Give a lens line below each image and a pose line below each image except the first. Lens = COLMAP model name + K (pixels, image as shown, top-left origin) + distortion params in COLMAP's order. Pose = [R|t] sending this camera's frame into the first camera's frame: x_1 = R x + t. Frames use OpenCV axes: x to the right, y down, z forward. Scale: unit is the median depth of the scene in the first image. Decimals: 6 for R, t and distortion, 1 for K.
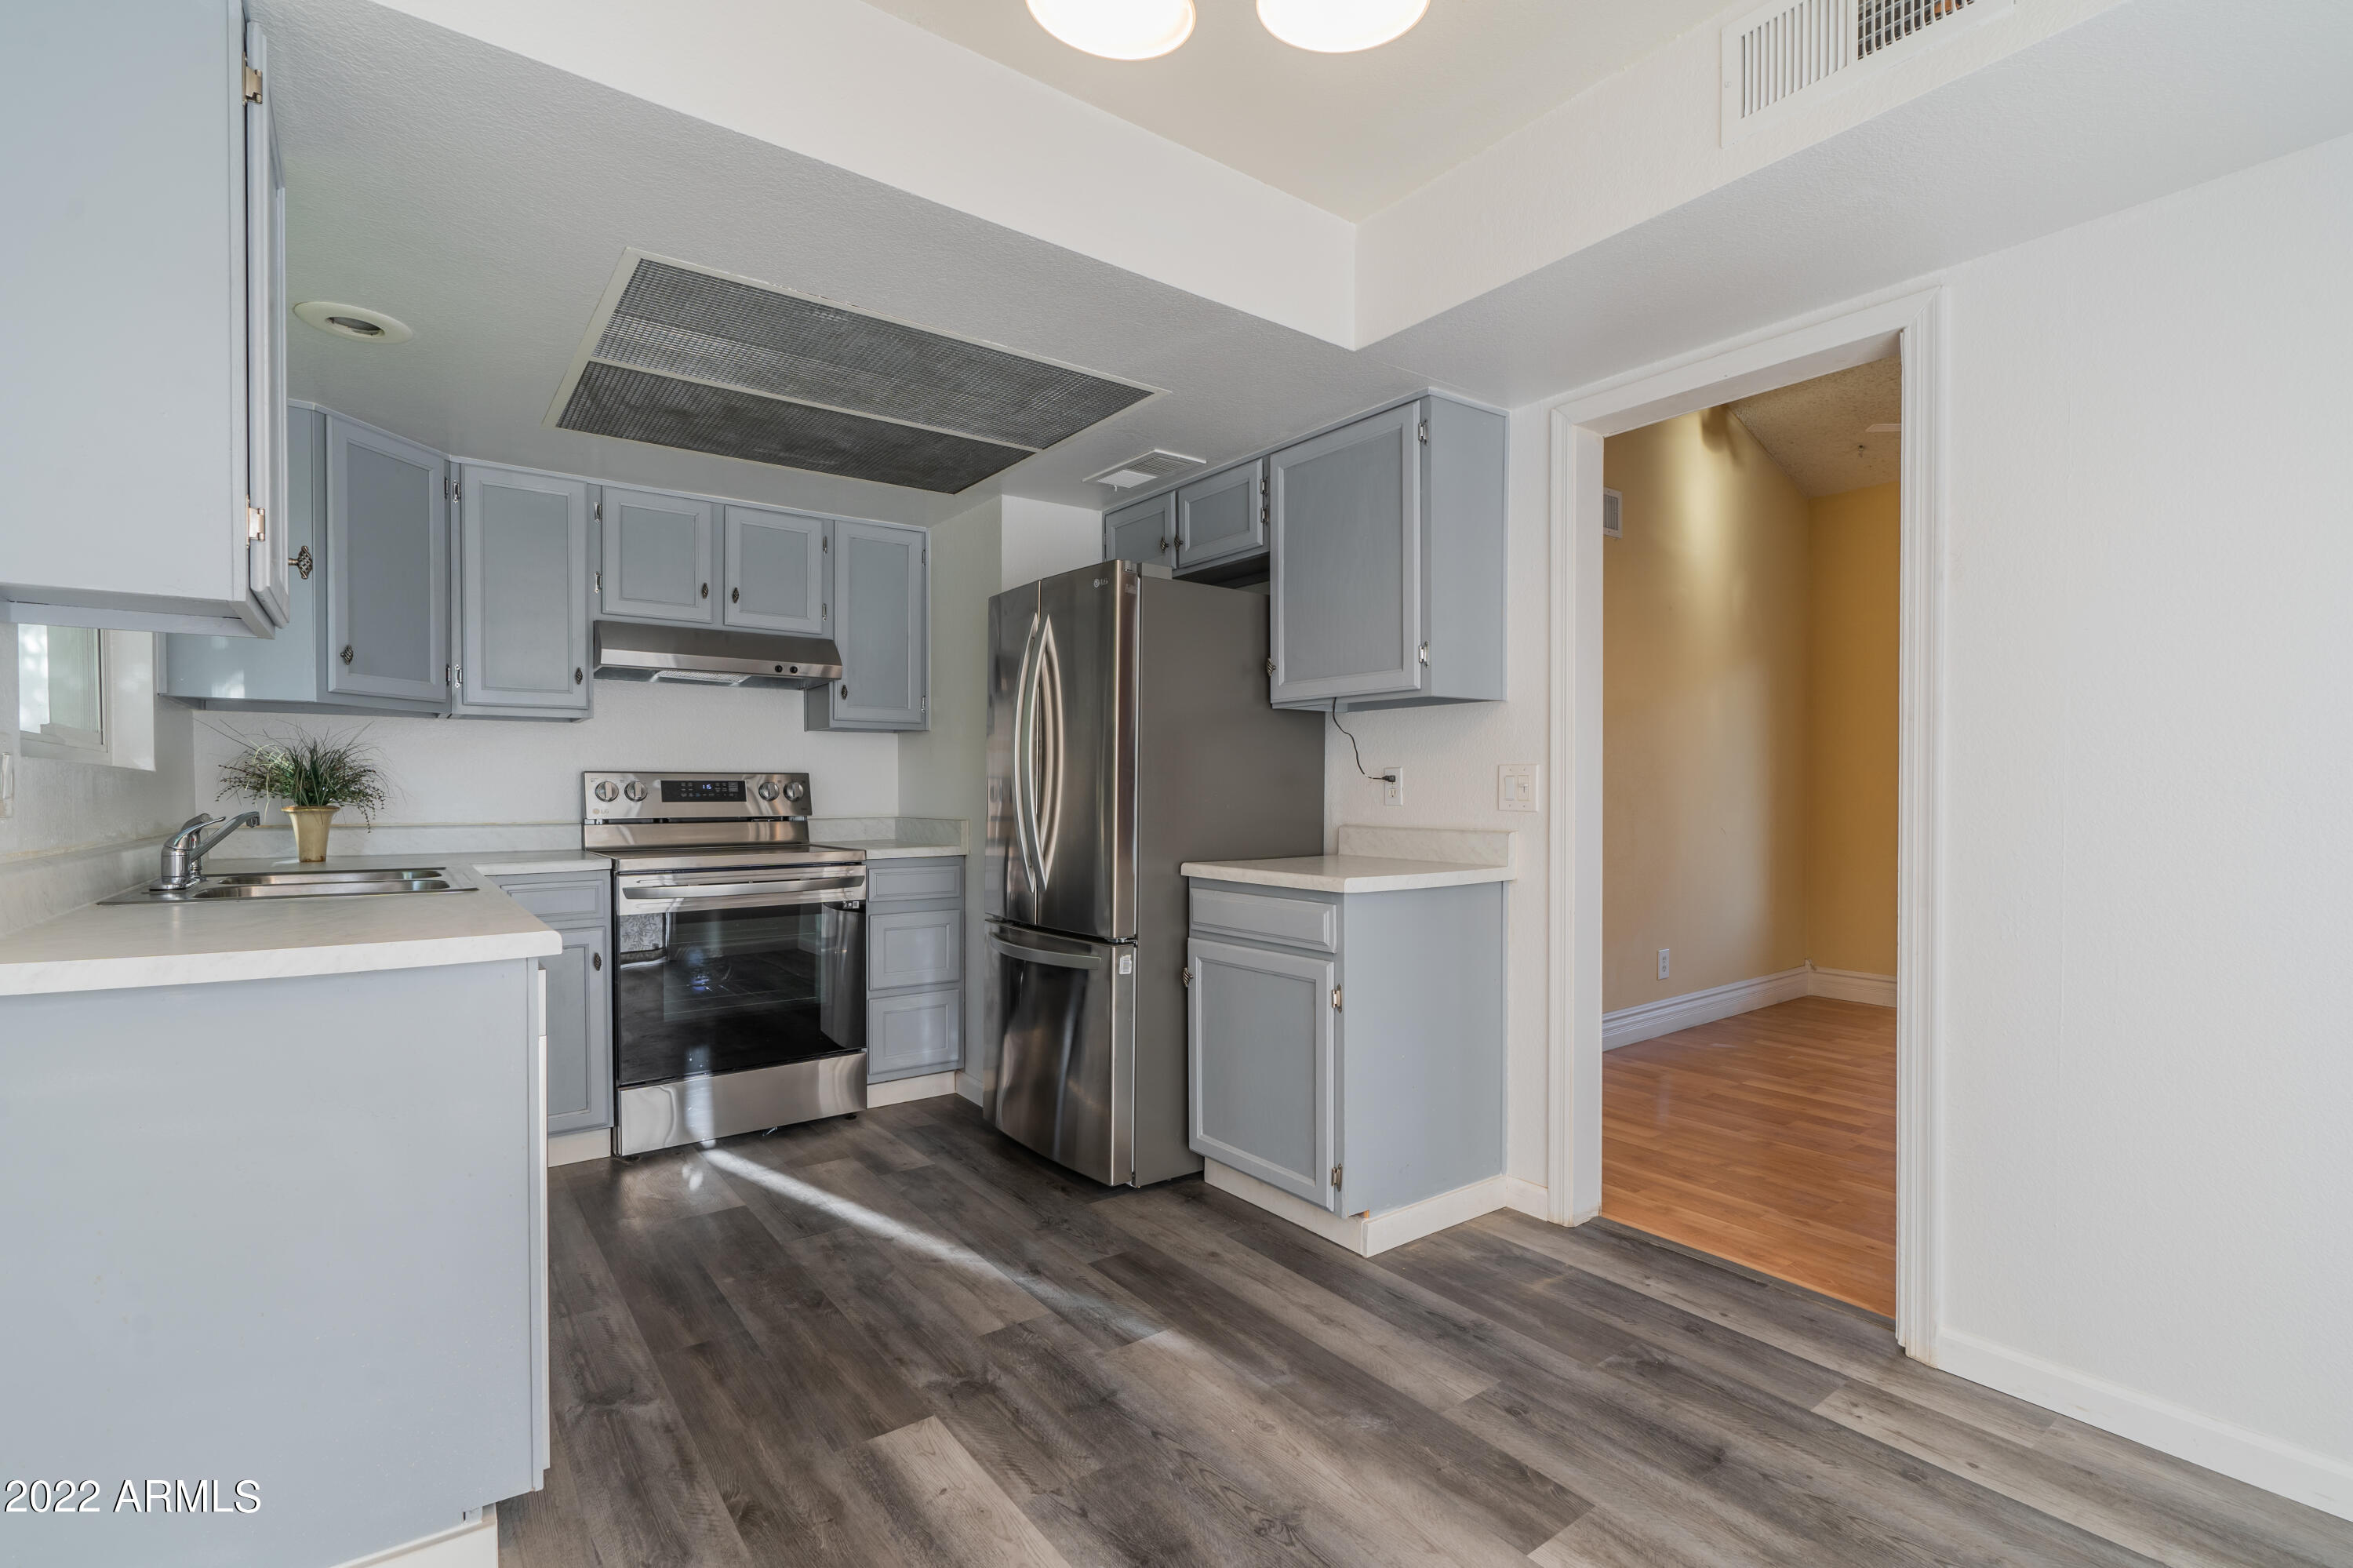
lens RADIAL K [[1066.6, 0, 1197.8], [0, 1066.6, 799.6], [0, 0, 1]] dist [-0.005775, 0.002131]
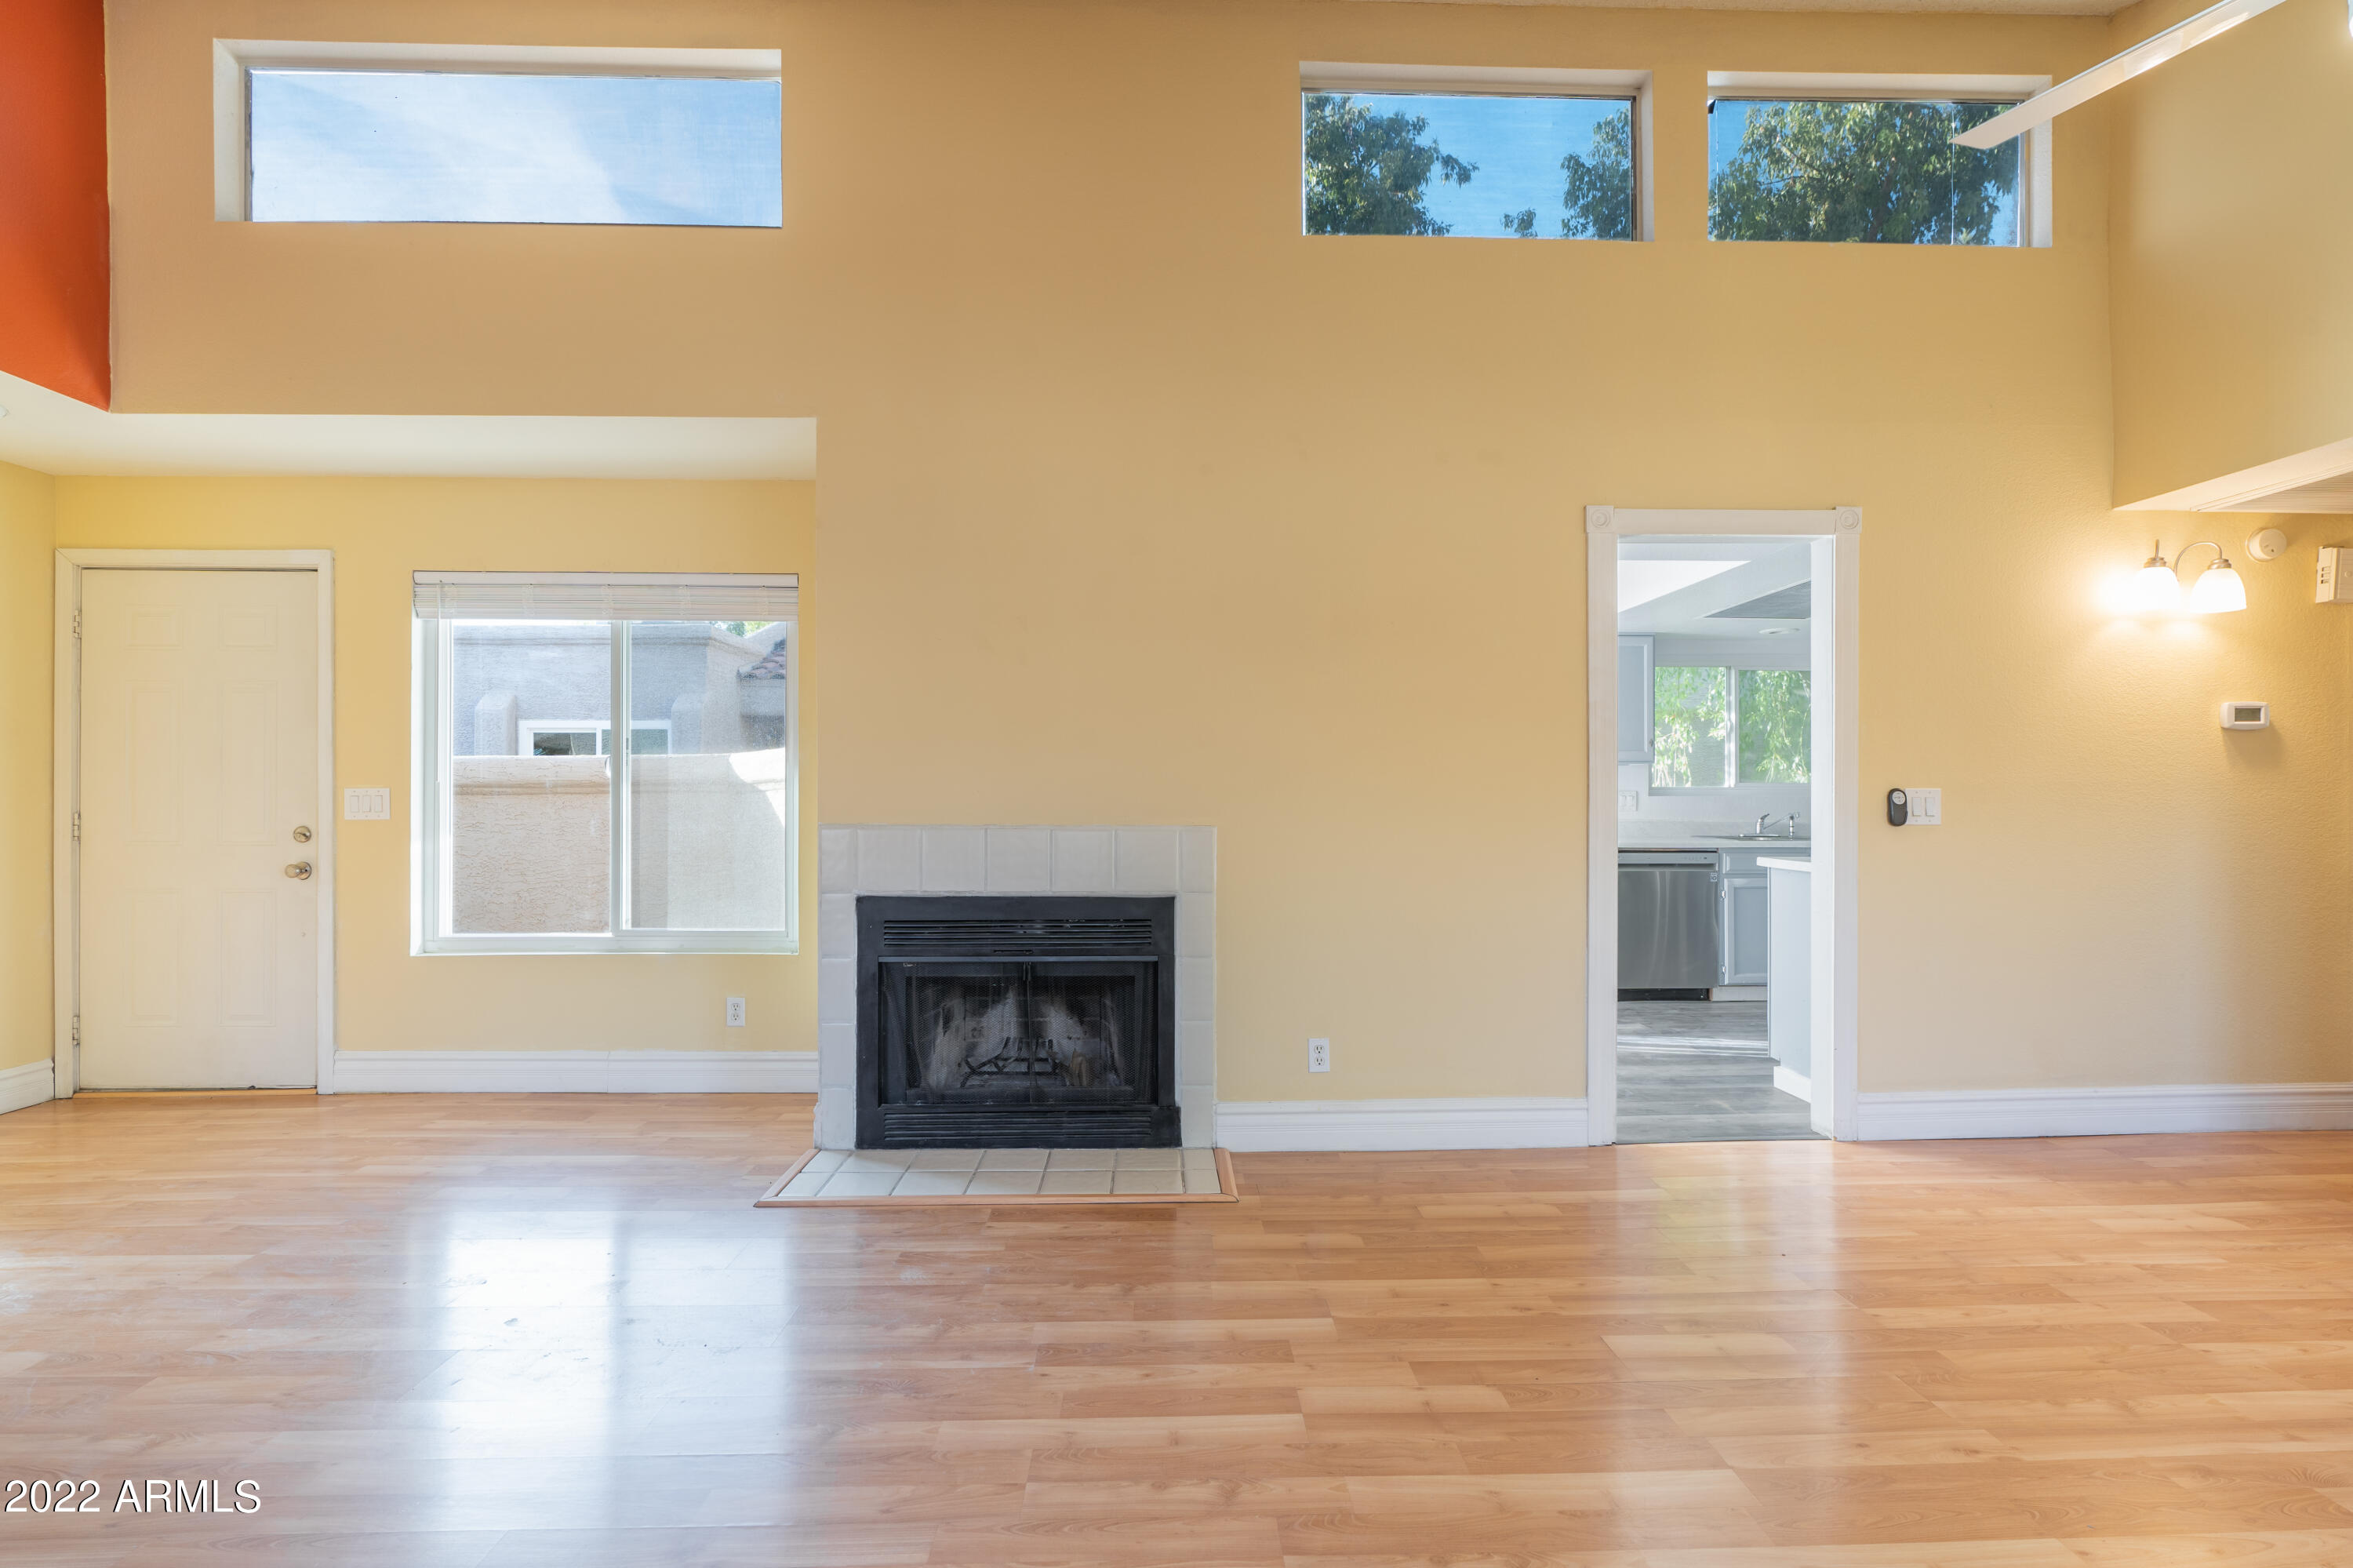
lens RADIAL K [[1066.6, 0, 1185.5], [0, 1066.6, 798.8], [0, 0, 1]] dist [-0.005775, 0.002131]
pose [[-0.581884, -0.002522, -0.813268, 1.885680], [-0.007117, 0.999973, 0.001991, -0.016102], [0.813241, 0.006946, -0.581886, 1.118241]]
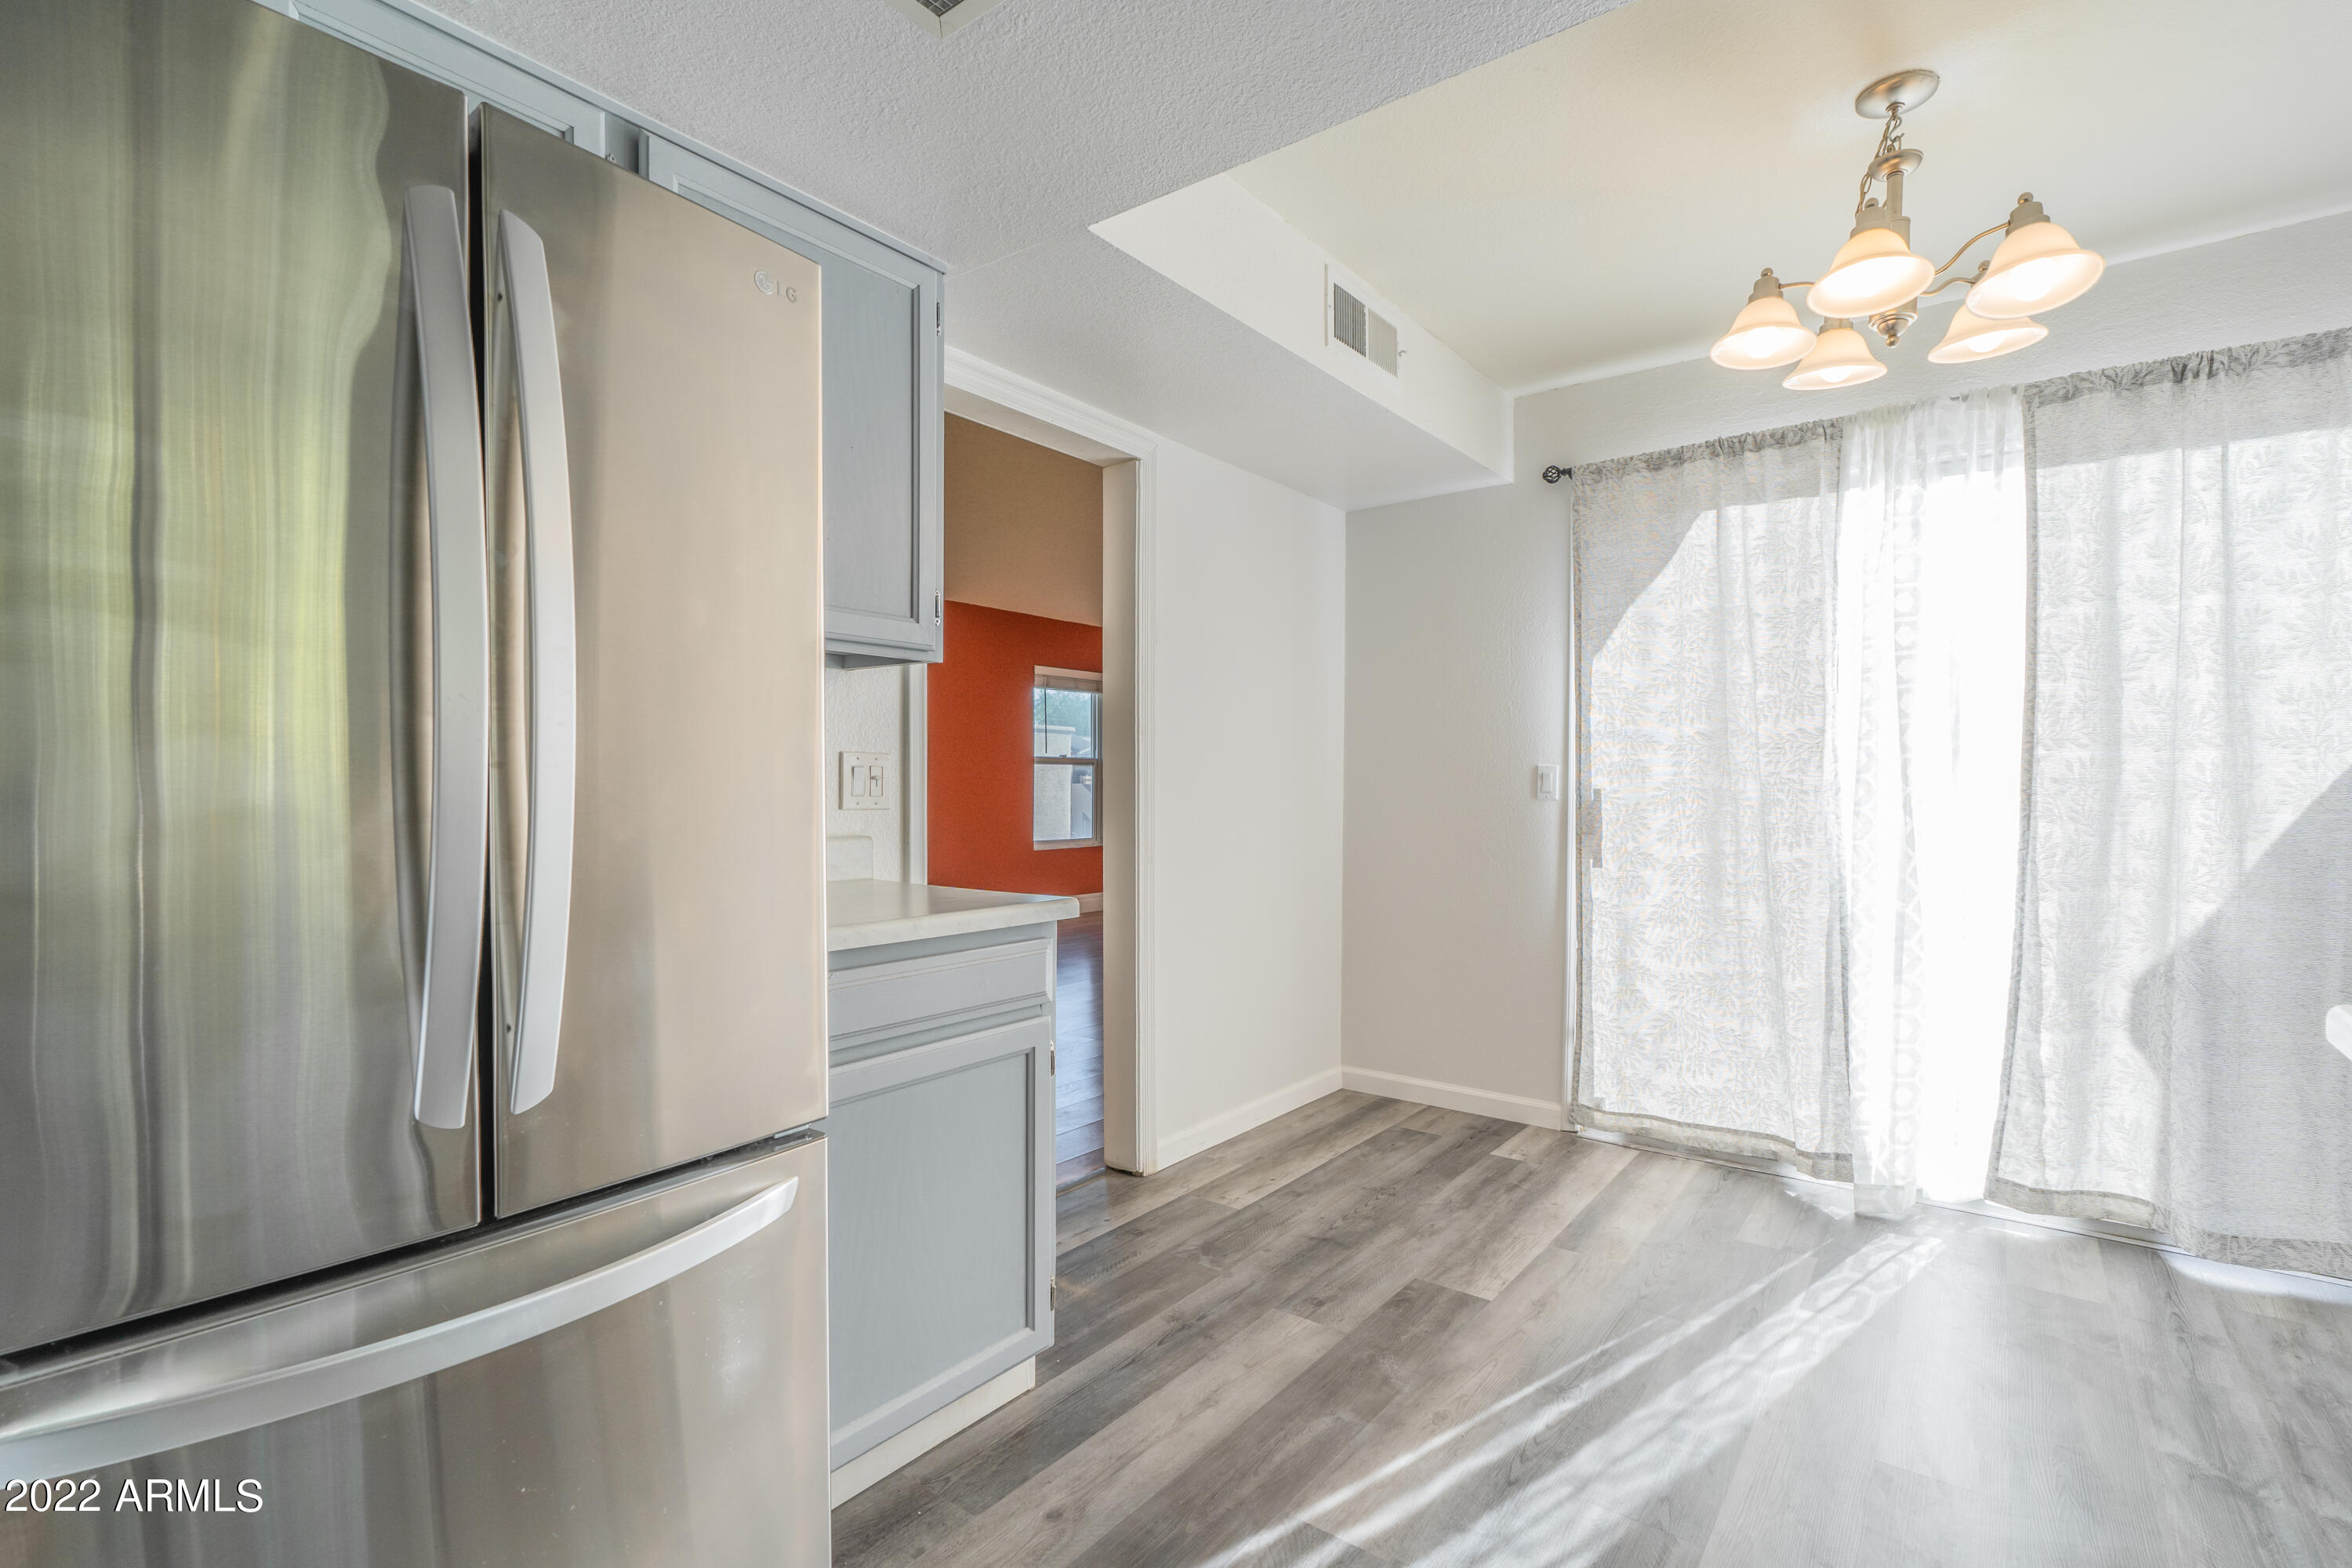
lens RADIAL K [[1066.1, 0, 1192.6], [0, 1066.1, 794.2], [0, 0, 1]] dist [-0.005775, 0.002131]
pose [[-0.261514, -0.010127, 0.965146, -0.569019], [0.001815, 0.999938, 0.010984, -0.010167], [-0.965198, 0.004625, -0.261480, 1.002688]]
